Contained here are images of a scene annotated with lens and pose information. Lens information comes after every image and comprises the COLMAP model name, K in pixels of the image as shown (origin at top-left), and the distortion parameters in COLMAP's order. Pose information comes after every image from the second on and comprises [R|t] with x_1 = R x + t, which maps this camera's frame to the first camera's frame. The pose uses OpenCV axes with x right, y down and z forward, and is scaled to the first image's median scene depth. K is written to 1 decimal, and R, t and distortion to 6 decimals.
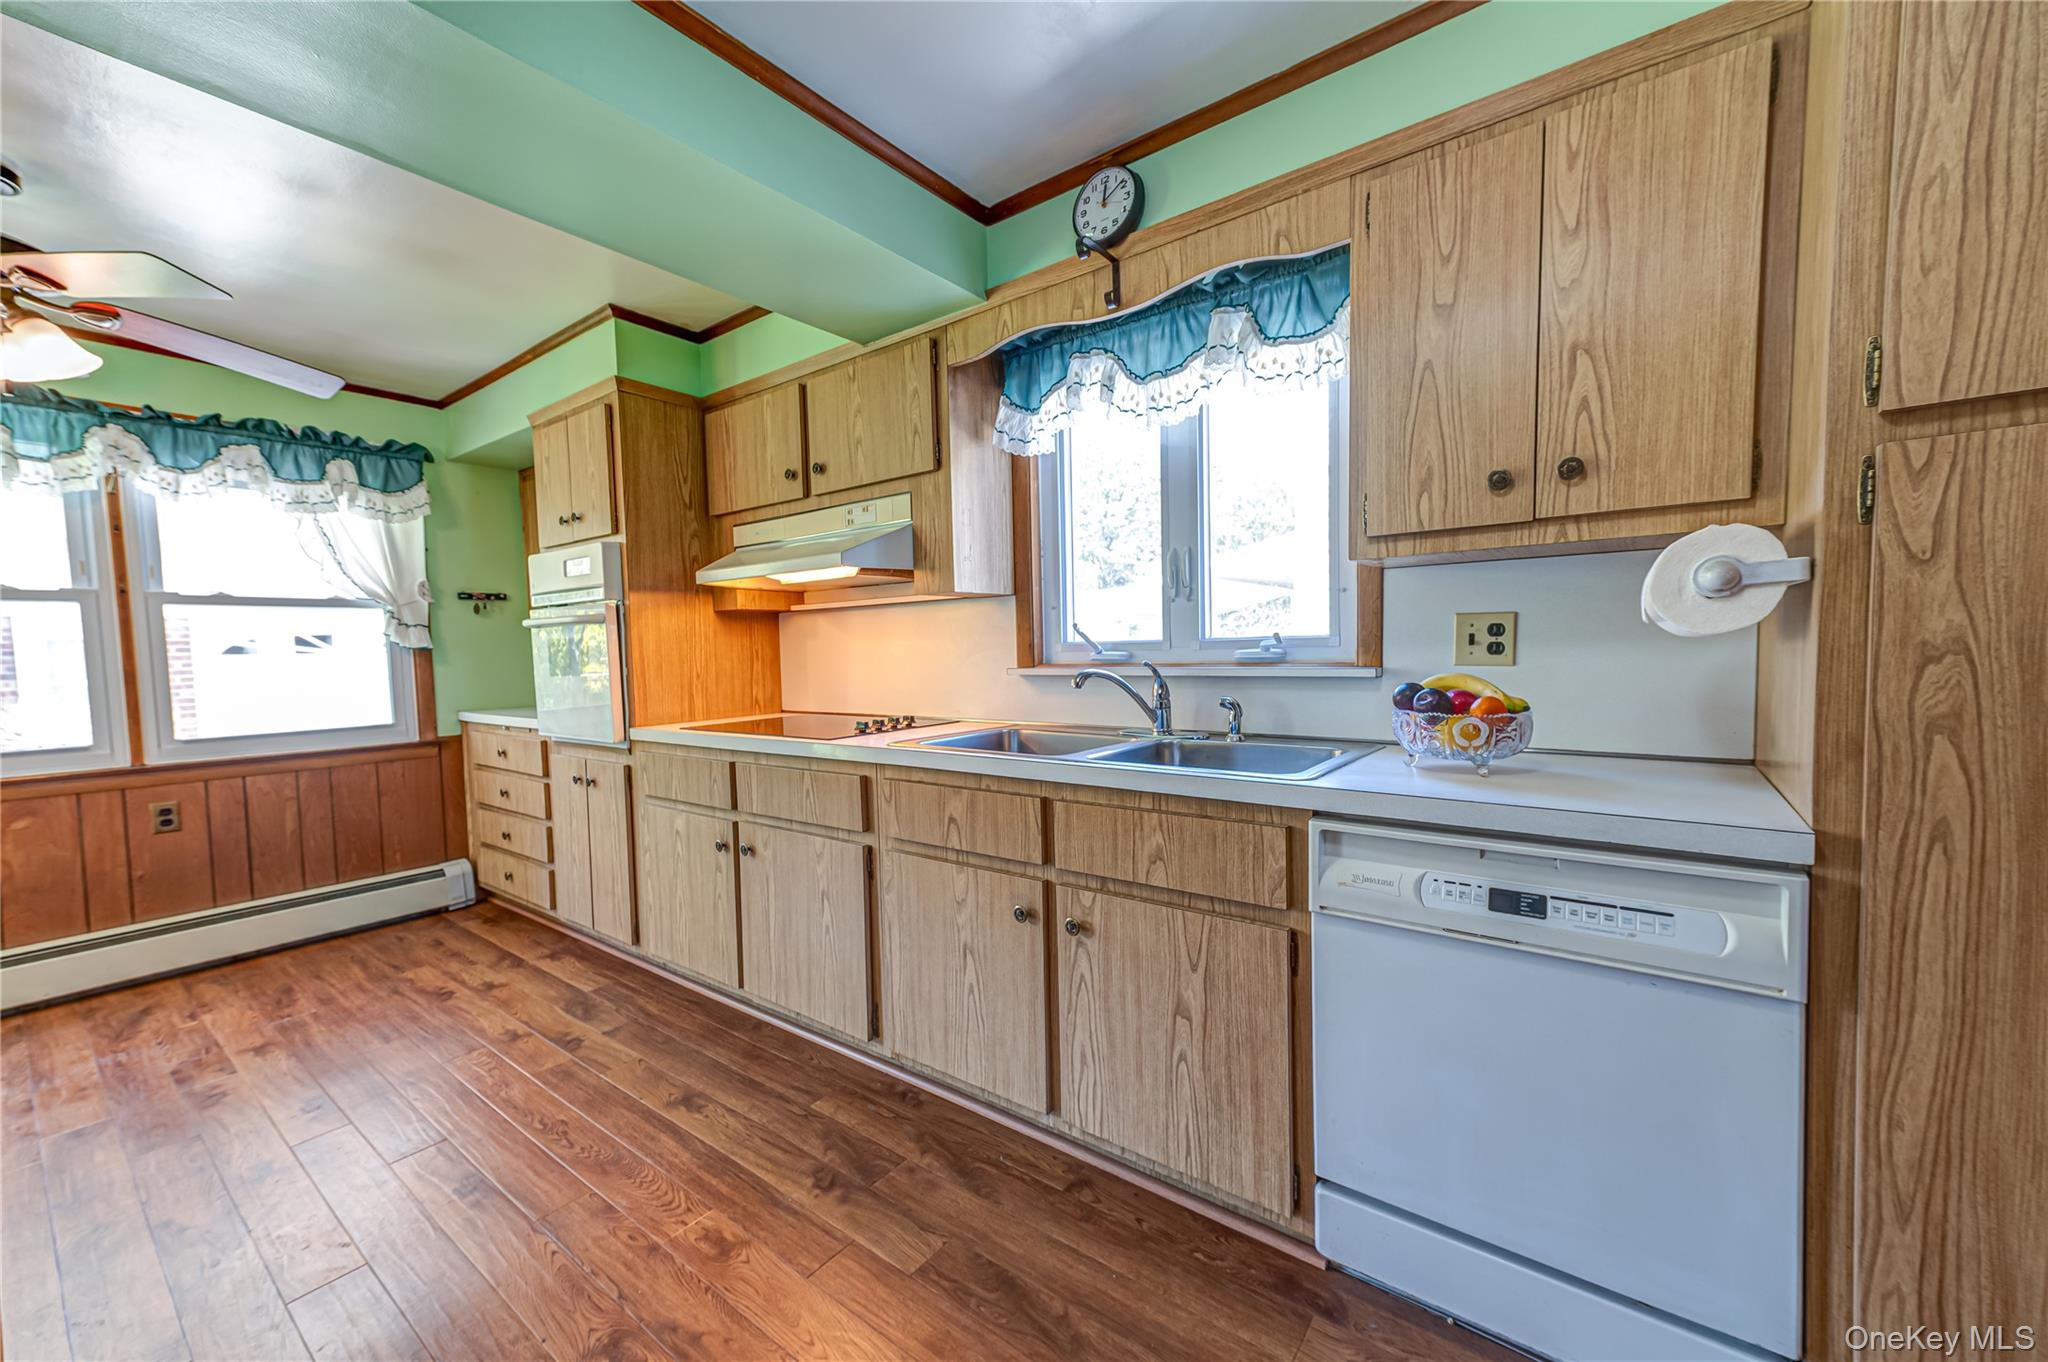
lens RADIAL K [[782.9, 0, 1019.0], [0, 782.9, 688.5], [0, 0, 1]] dist [0.010283, 0.000025]
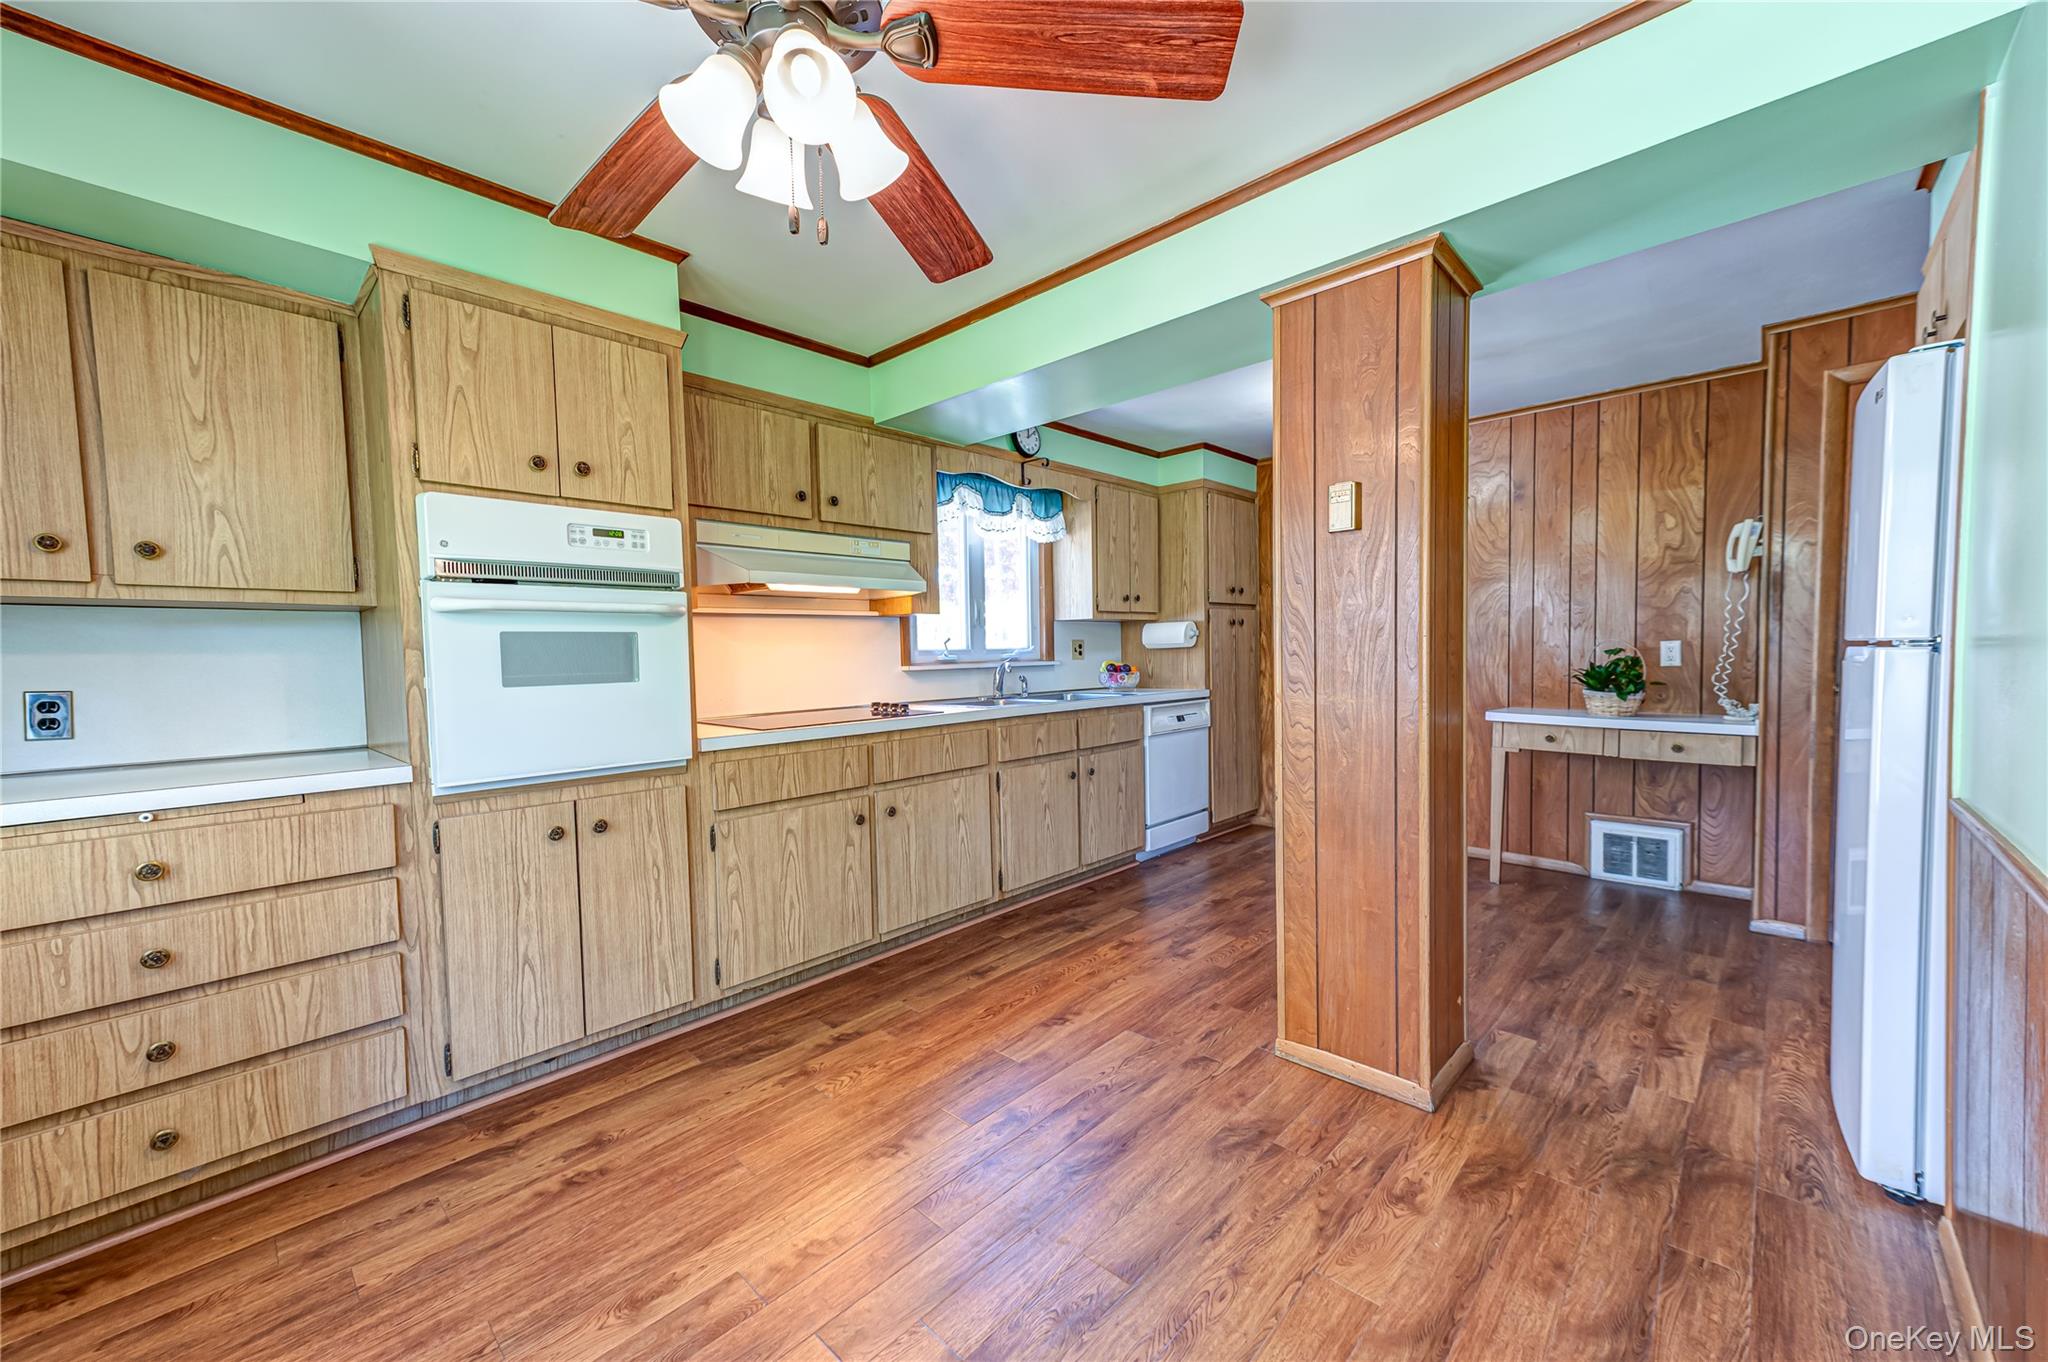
lens RADIAL K [[782.9, 0, 1037.1], [0, 782.9, 691.6], [0, 0, 1]] dist [0.010283, 0.000025]
pose [[0.109659, -0.031707, 0.993463, -1.495098], [0.073471, 0.997015, 0.023710, 0.005230], [-0.991250, 0.070391, 0.111661, 0.604585]]
